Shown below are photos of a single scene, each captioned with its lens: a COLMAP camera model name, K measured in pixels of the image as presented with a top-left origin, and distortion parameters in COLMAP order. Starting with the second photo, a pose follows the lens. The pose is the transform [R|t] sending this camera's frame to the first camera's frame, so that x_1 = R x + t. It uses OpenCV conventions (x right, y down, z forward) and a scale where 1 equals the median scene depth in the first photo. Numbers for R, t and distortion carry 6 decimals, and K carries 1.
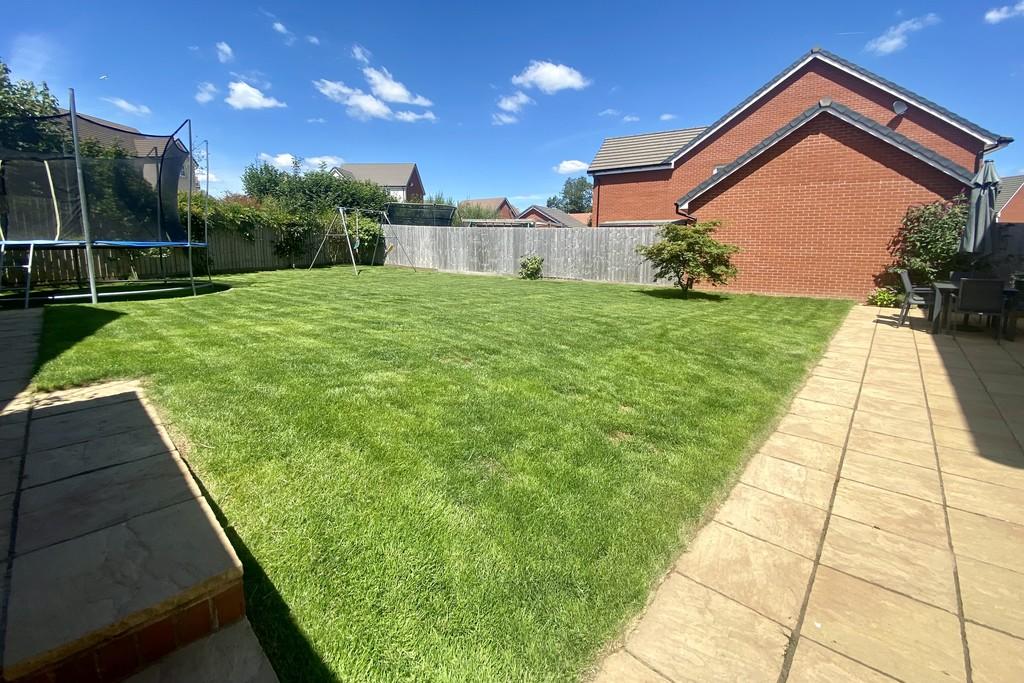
lens RADIAL K [[416.5, 0, 514.2], [0, 416.5, 305.8], [0, 0, 1]] dist [-0.000030, -0.000025]
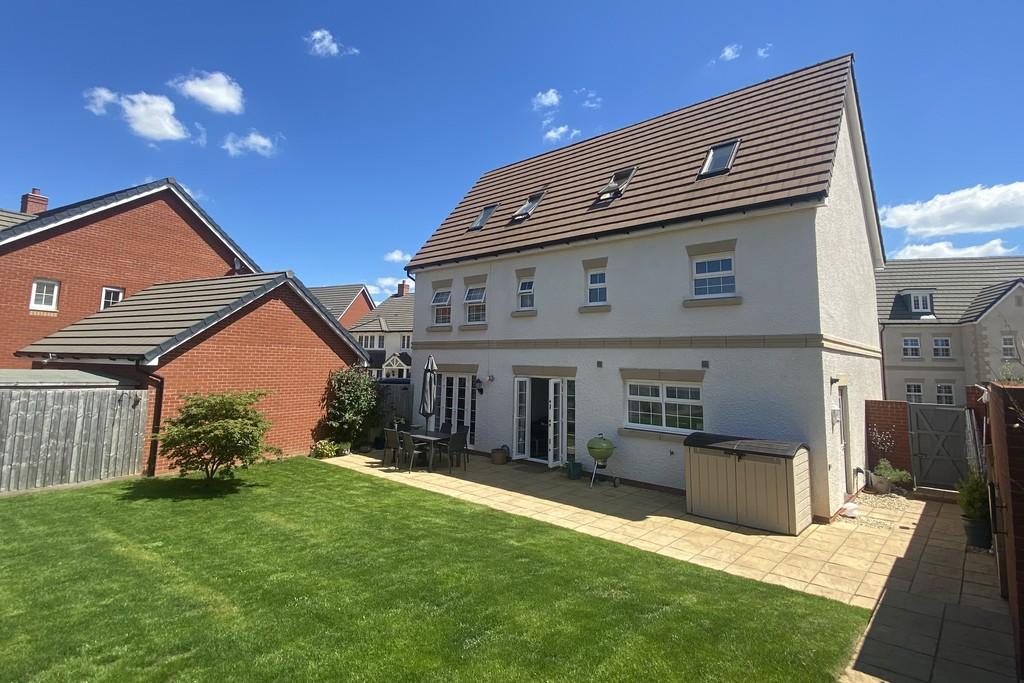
lens RADIAL K [[516.5, 0, 512.0], [0, 516.5, 341.5], [0, 0, 1]] dist [0.003065, 0.000134]
pose [[-0.003972, 0.036406, 0.999329, -0.577685], [0.117228, 0.992464, -0.035689, -0.196978], [-0.993097, 0.117008, -0.008210, 0.440462]]
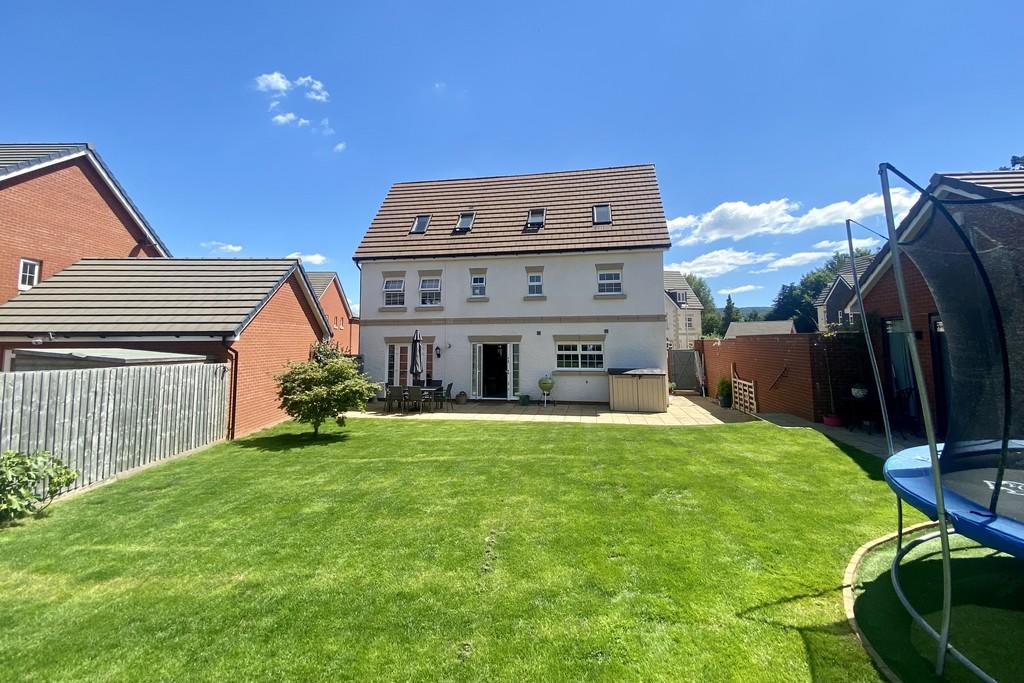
lens RADIAL K [[436.4, 0, 512.0], [0, 436.4, 341.5], [0, 0, 1]] dist [-0.000943, -0.000190]
pose [[-0.527035, -0.006418, 0.849819, -0.702470], [0.121174, 0.989187, 0.082619, -0.275642], [-0.841160, 0.146519, -0.520559, 1.145874]]
